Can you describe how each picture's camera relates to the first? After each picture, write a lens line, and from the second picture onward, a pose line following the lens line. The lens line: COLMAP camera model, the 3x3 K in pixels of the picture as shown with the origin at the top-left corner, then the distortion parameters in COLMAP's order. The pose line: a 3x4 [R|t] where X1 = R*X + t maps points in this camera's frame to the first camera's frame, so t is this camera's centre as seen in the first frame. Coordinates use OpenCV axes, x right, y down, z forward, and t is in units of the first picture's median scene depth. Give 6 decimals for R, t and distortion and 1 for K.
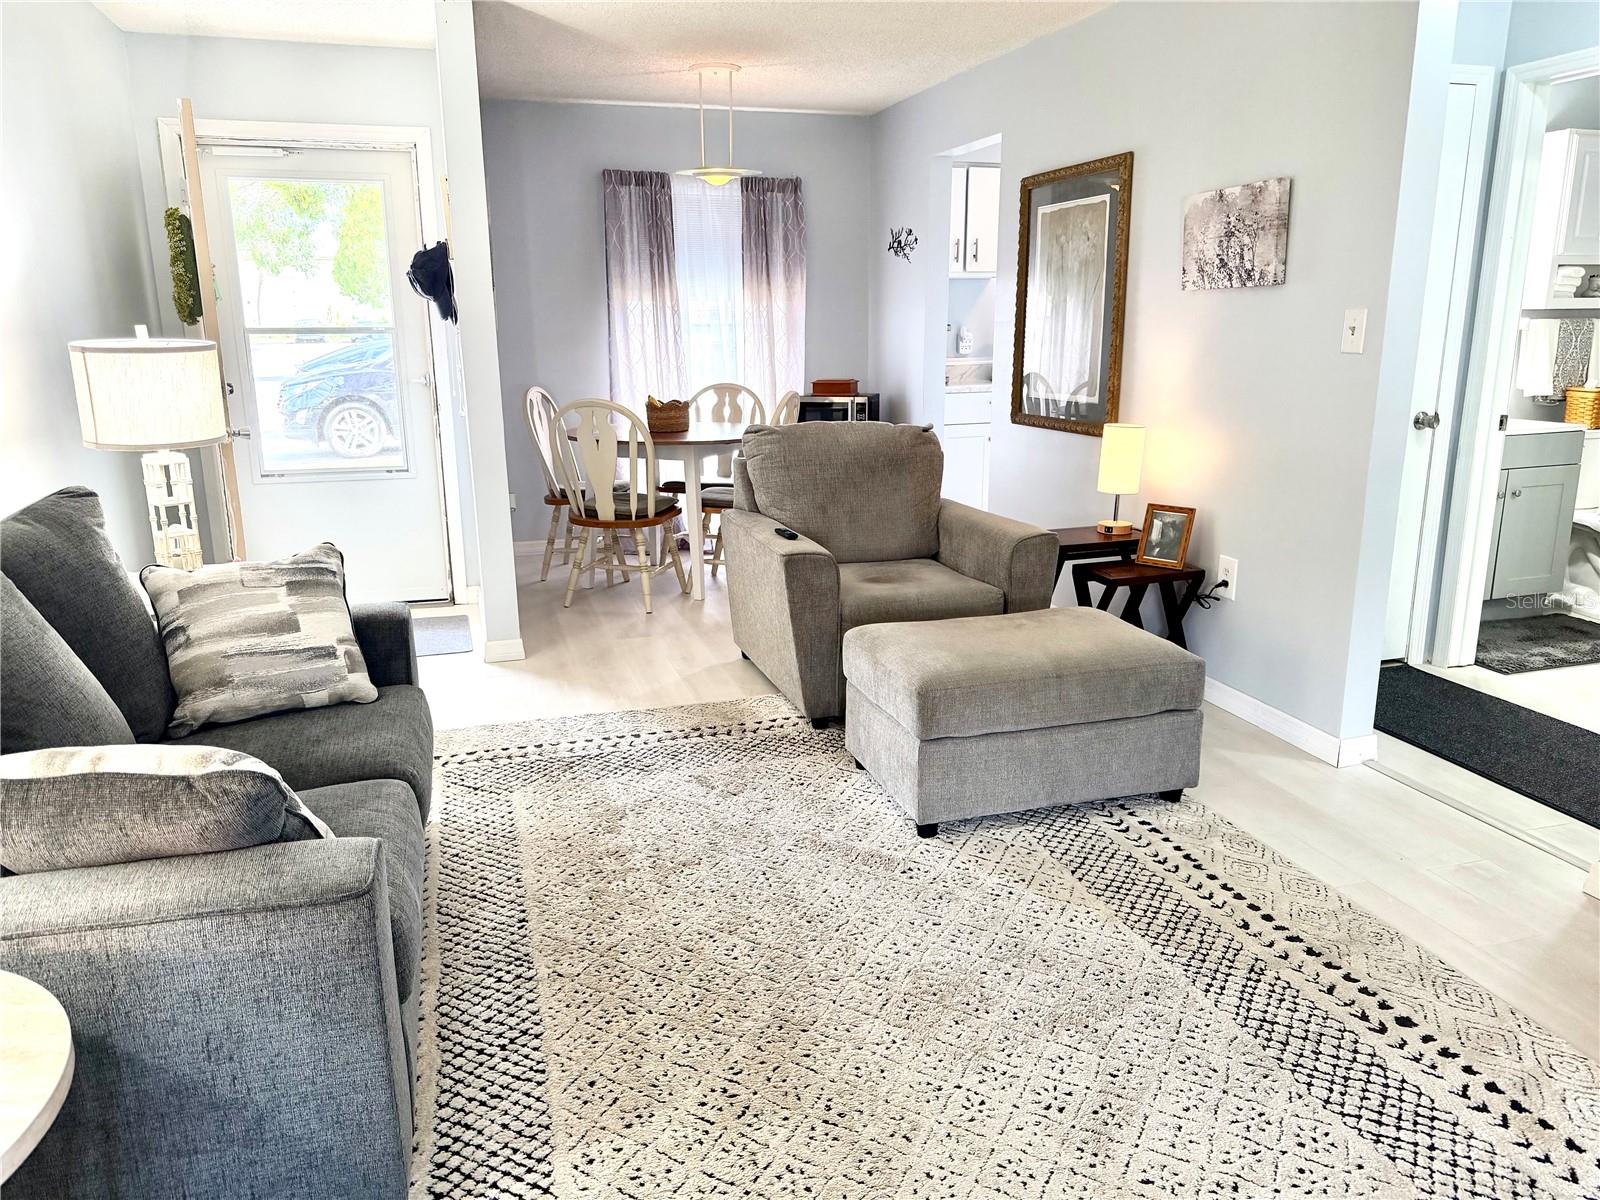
lens RADIAL K [[1150.7, 0, 800.0], [0, 1150.7, 600.0], [0, 0, 1]] dist [0.128867, -0.198798]
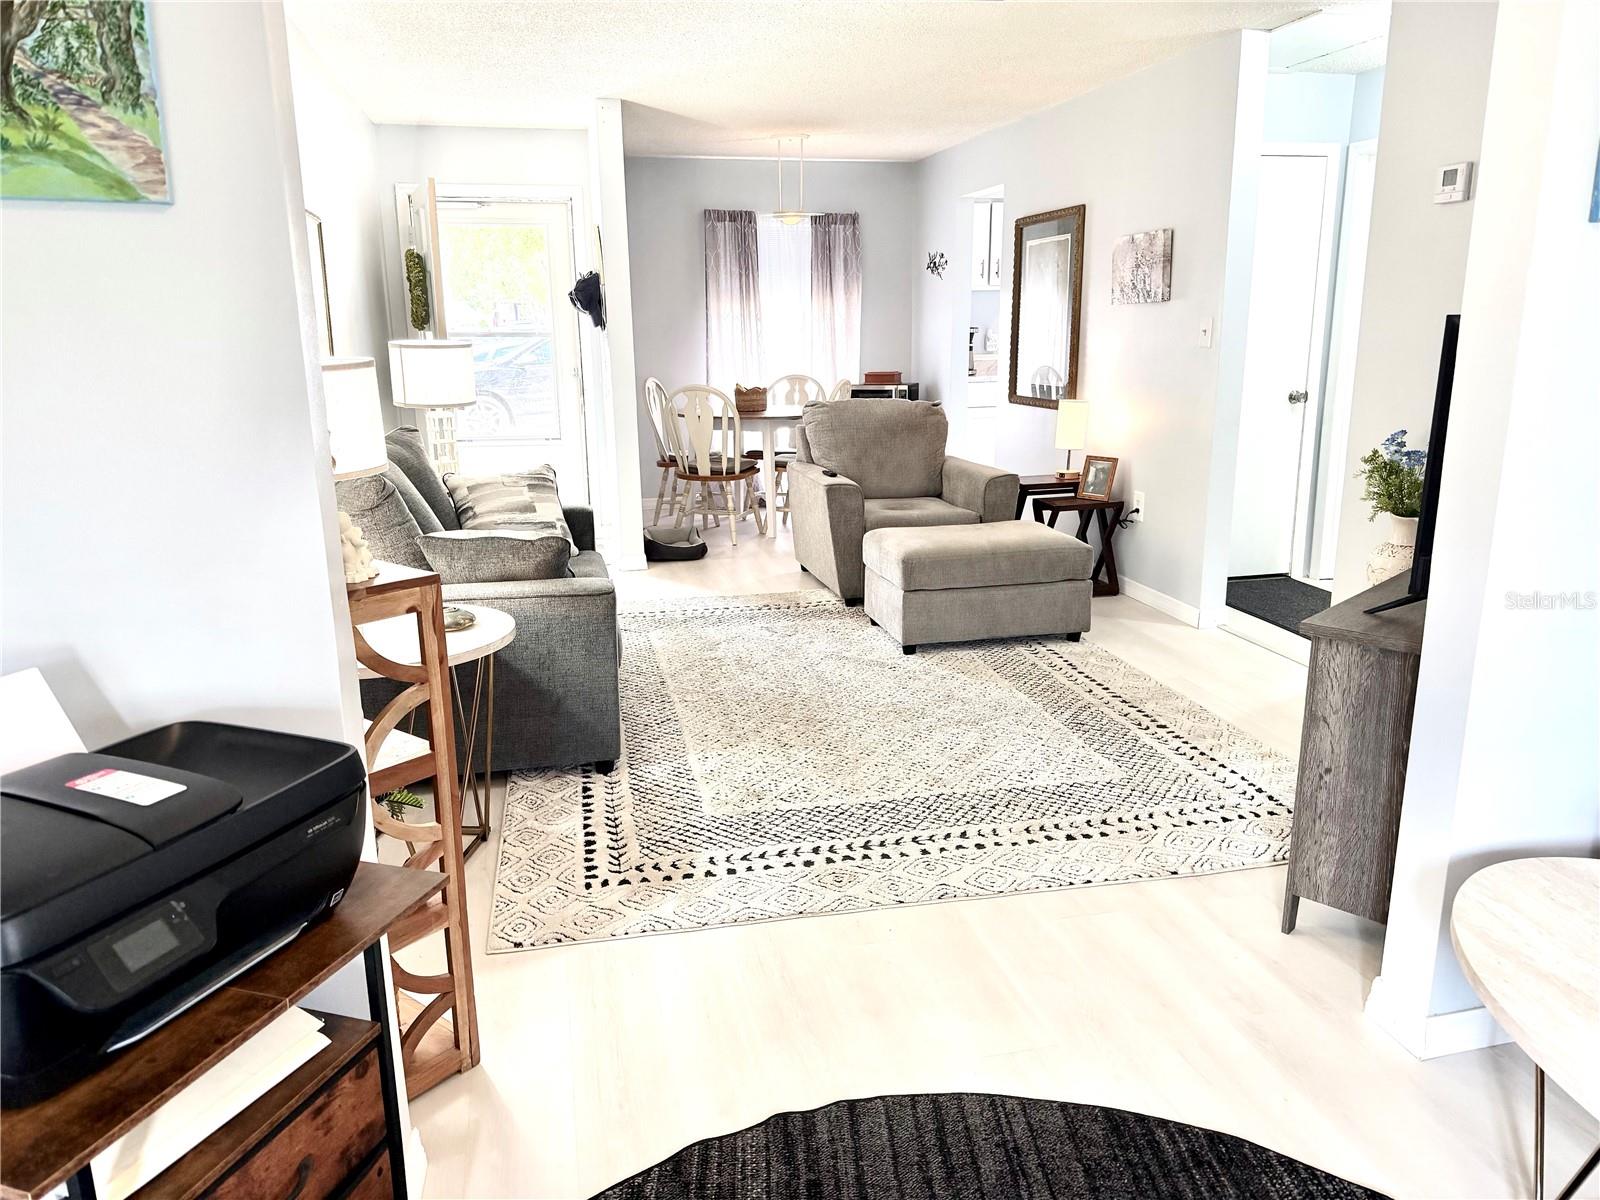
lens RADIAL K [[1166.7, 0, 800.0], [0, 1166.7, 600.0], [0, 0, 1]] dist [0.125234, -0.001606]
pose [[0.997414, 0.013780, -0.070538, 0.054006], [-0.014065, 0.999895, -0.003553, 0.102604], [0.070482, 0.004536, 0.997503, -0.453442]]
